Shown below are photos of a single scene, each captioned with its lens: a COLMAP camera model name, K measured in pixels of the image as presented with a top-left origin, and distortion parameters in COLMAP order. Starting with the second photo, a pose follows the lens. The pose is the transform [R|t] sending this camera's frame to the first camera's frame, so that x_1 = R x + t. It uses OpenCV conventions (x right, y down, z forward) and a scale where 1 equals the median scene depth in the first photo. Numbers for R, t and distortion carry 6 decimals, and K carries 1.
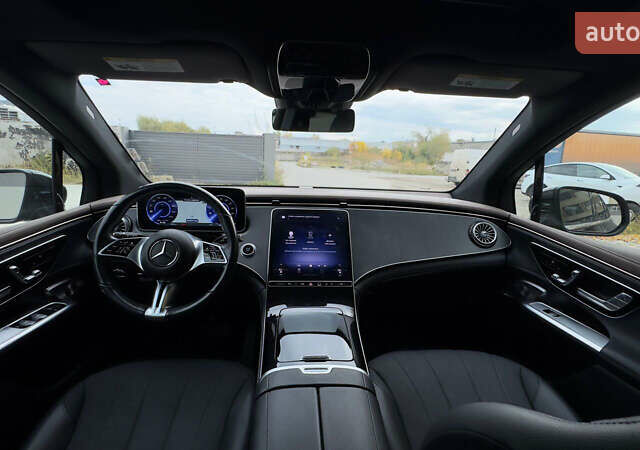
lens RADIAL K [[326.3, 0, 320.0], [0, 326.3, 225.0], [0, 0, 1]] dist [0.000143, 0.000246]
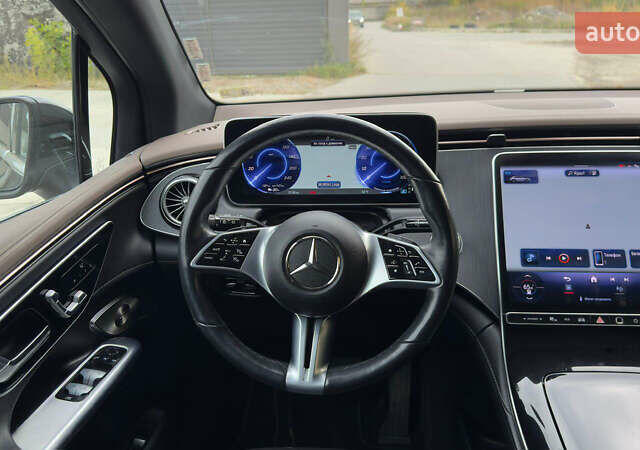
lens RADIAL K [[572.1, 0, 308.7], [0, 572.1, 232.4], [0, 0, 1]] dist [0.174265, -0.364025]
pose [[0.981140, -0.003239, -0.193270, -0.287829], [0.033135, 0.987878, 0.151656, -0.086683], [0.190436, -0.155200, 0.969354, 0.141068]]
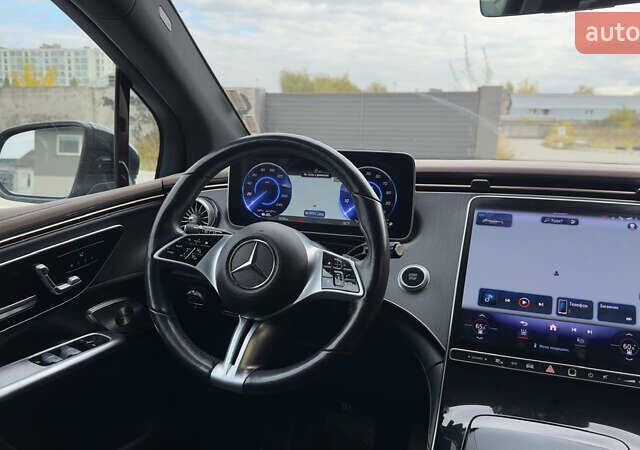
lens RADIAL K [[572.1, 0, 308.7], [0, 572.1, 232.4], [0, 0, 1]] dist [0.174265, -0.364025]
pose [[0.901722, 0.057052, -0.428535, 0.004237], [-0.072555, 0.997166, -0.019915, 0.041943], [0.426185, 0.049050, 0.903305, 0.171565]]
